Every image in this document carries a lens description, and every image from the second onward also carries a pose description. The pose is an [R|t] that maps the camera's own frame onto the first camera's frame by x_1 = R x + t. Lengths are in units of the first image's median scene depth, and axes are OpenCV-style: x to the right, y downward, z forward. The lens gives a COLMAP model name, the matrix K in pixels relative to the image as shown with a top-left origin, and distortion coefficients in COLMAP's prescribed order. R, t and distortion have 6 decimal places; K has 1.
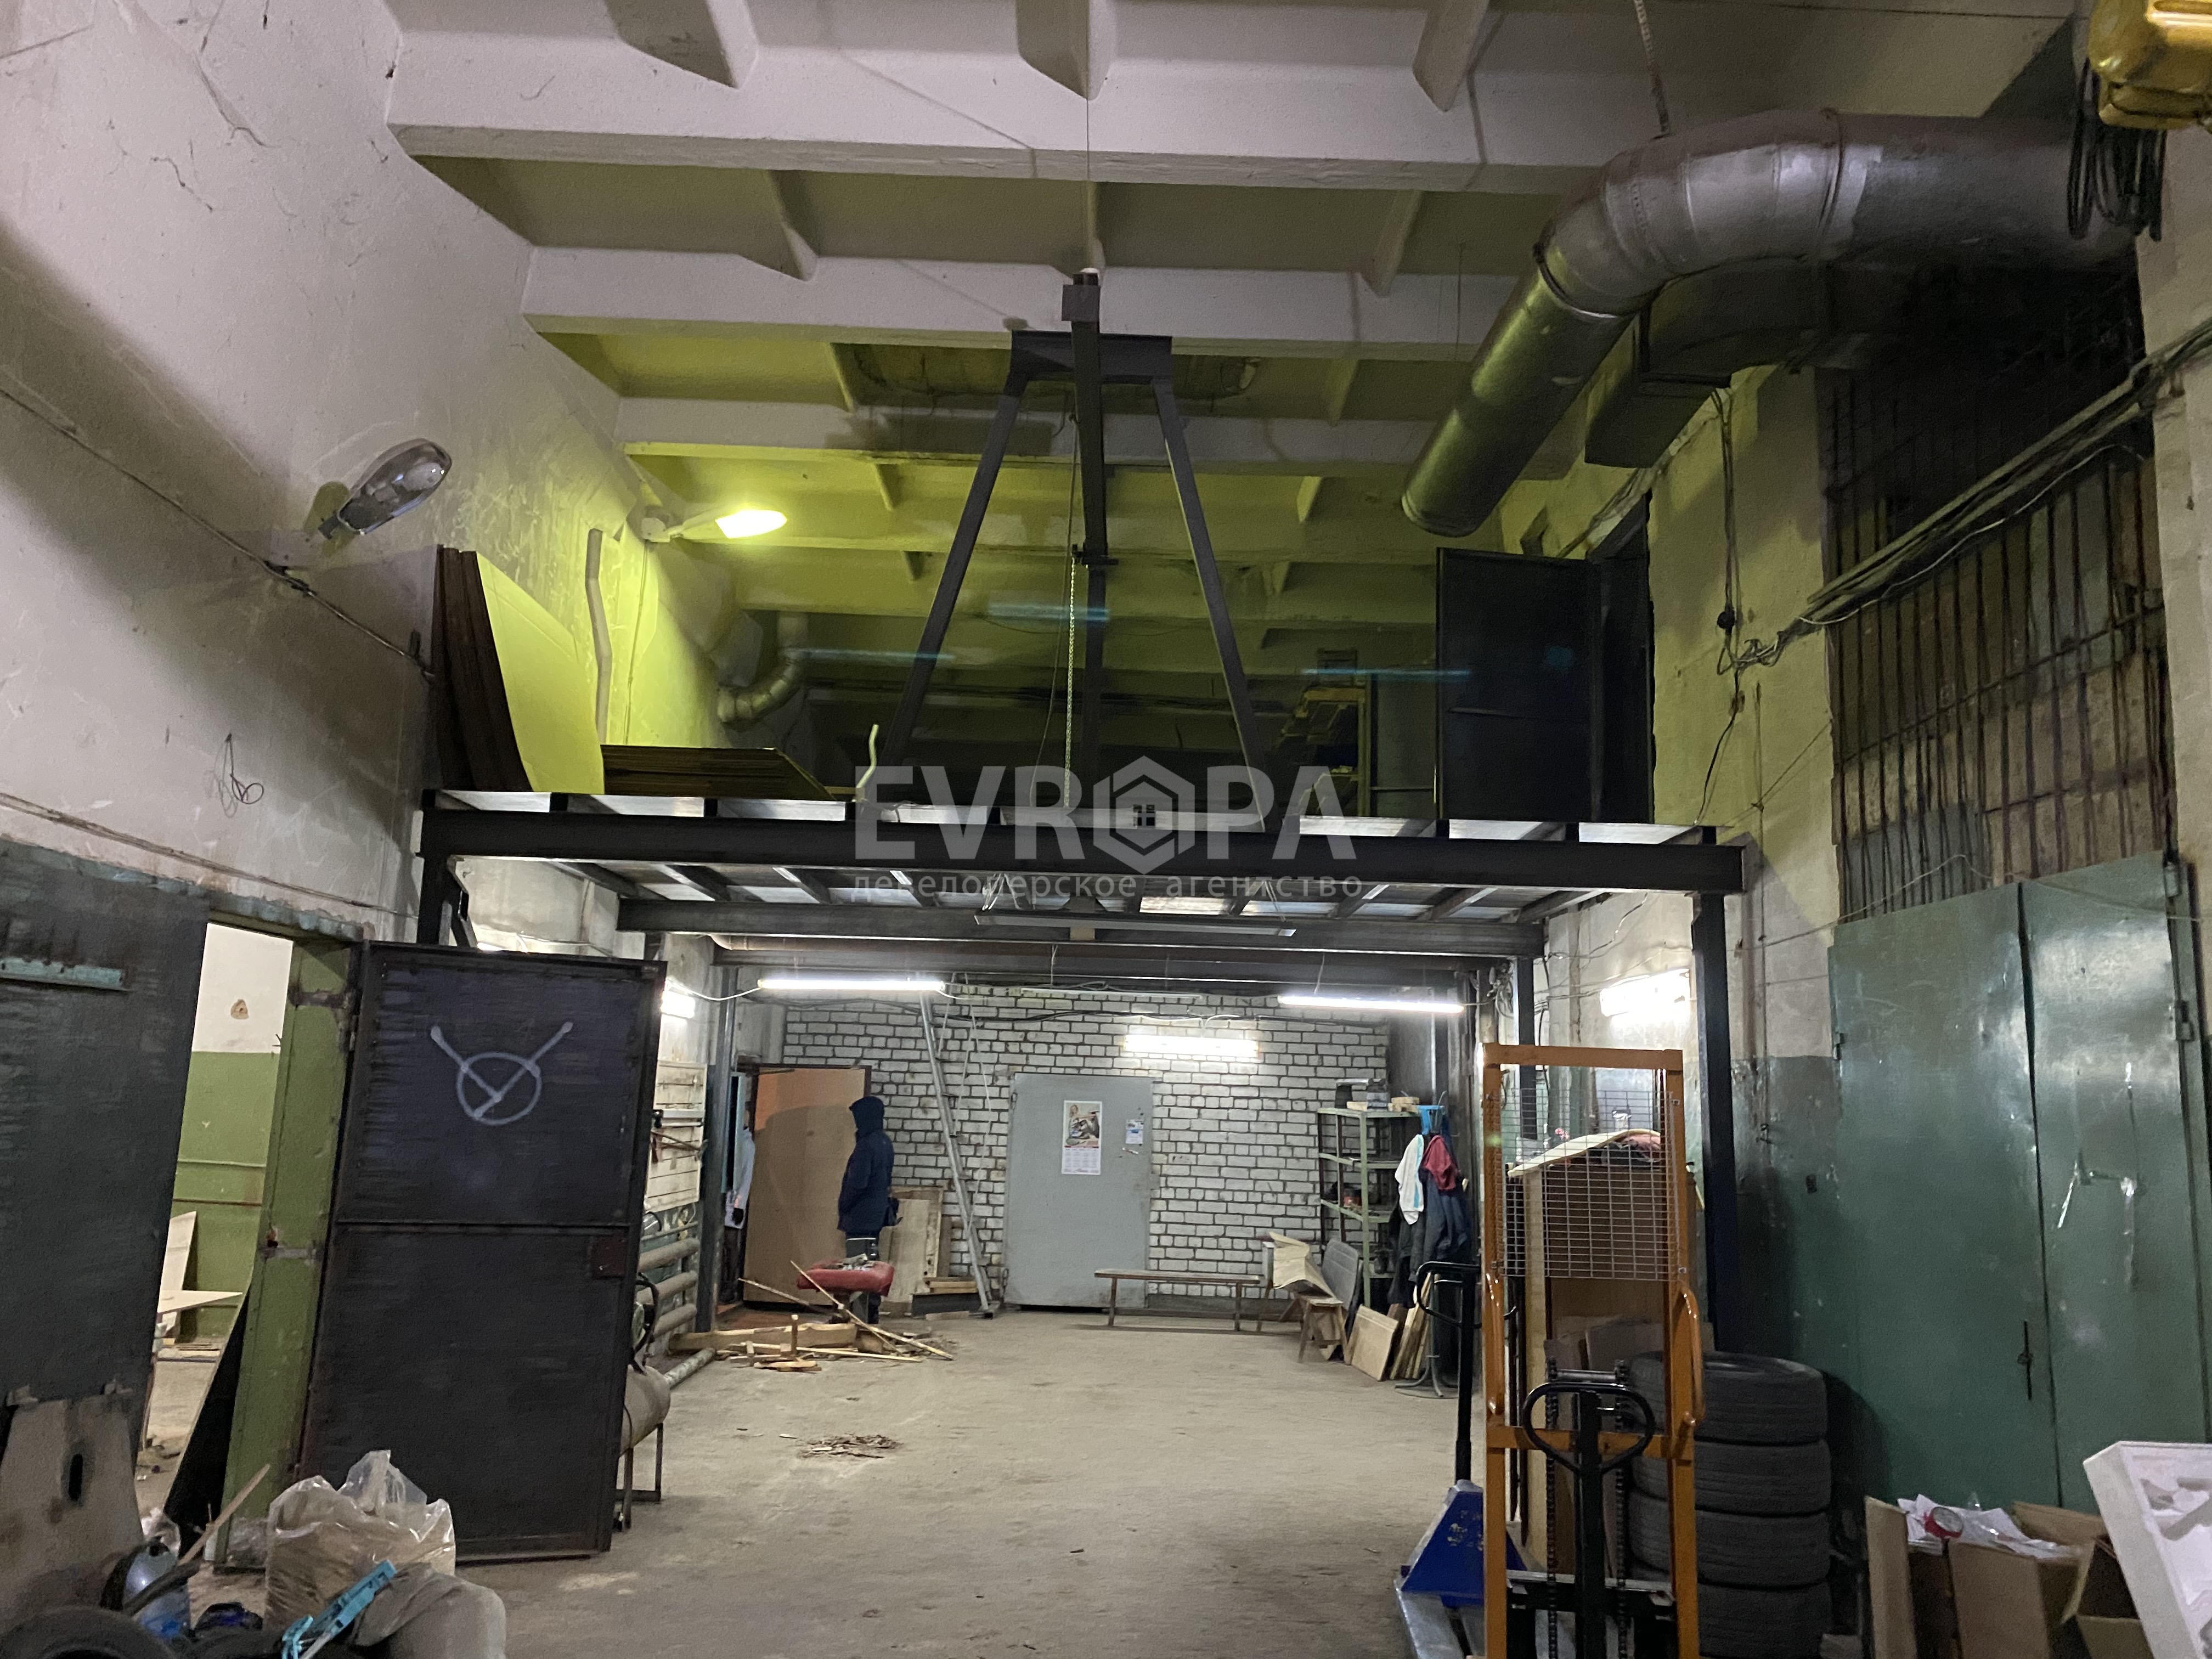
lens RADIAL K [[1673.1, 0, 1118.8], [0, 1673.1, 810.1], [0, 0, 1]] dist [0.033213, -0.028897]
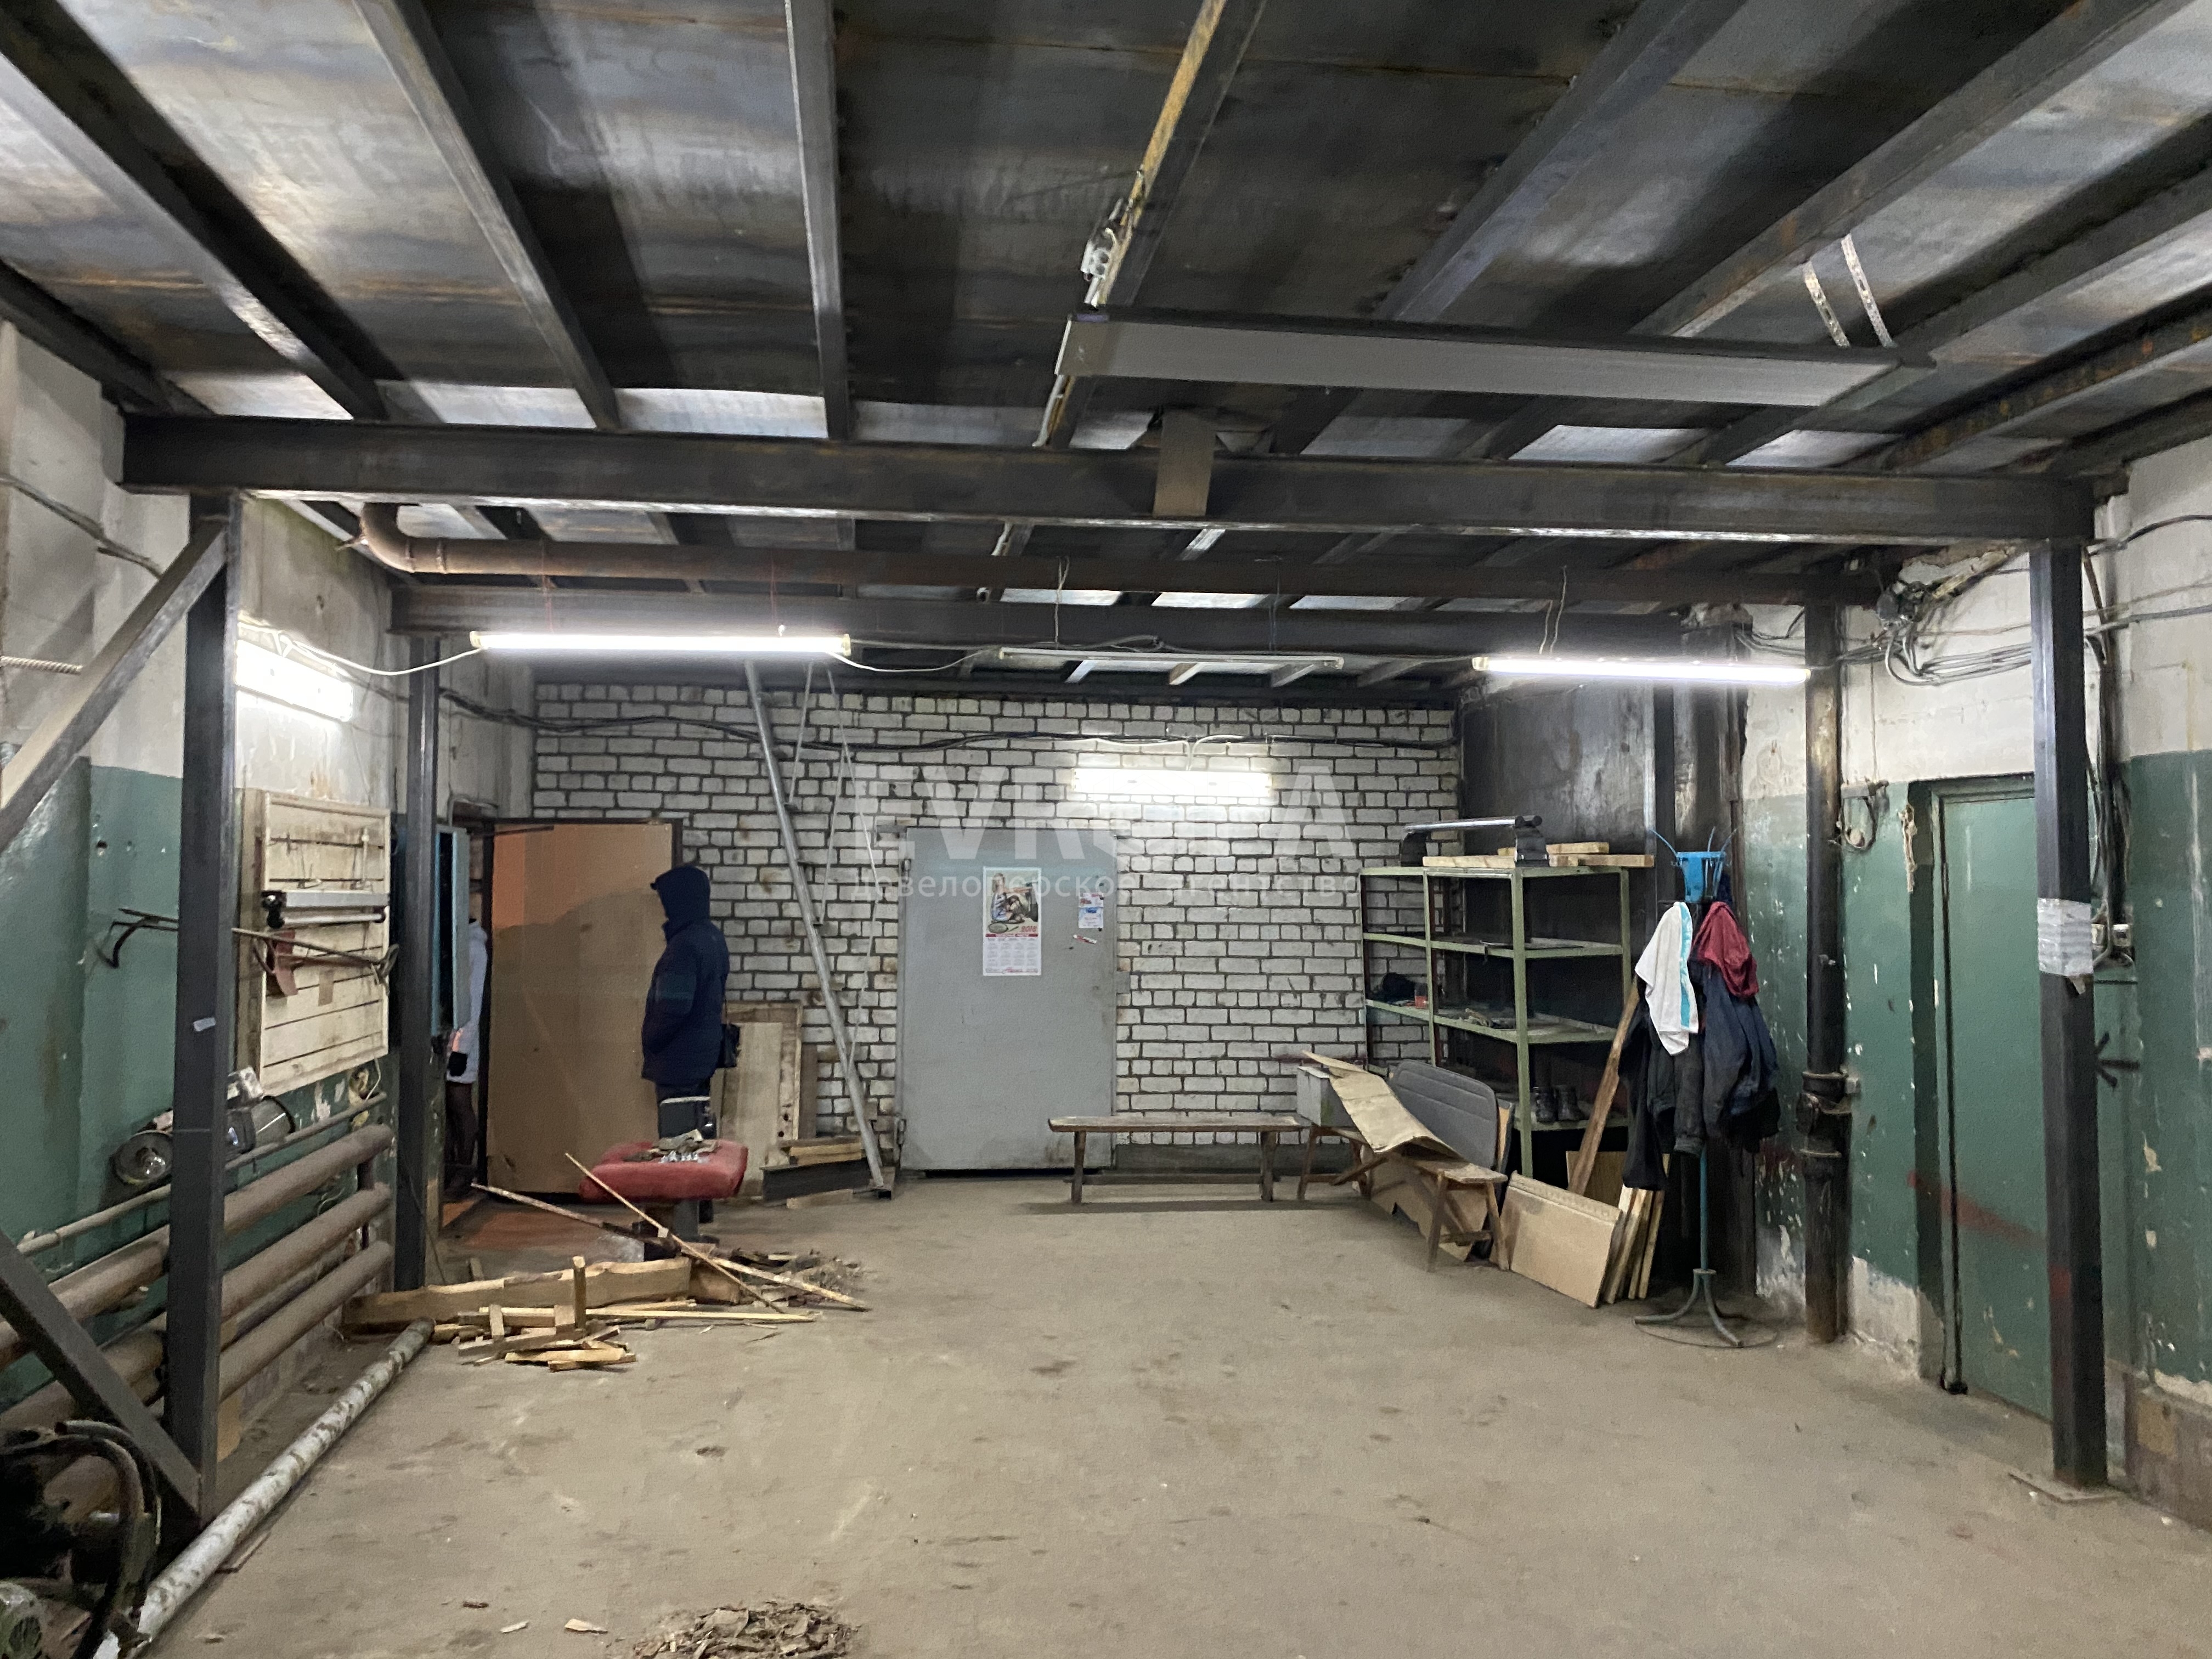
lens RADIAL K [[1673.1, 0, 1129.4], [0, 1673.1, 828.8], [0, 0, 1]] dist [0.033213, -0.028897]
pose [[0.989416, -0.020609, 0.143638, -0.096575], [-0.000068, 0.989797, 0.142486, 0.089553], [-0.145109, -0.140987, 0.979319, 0.483300]]
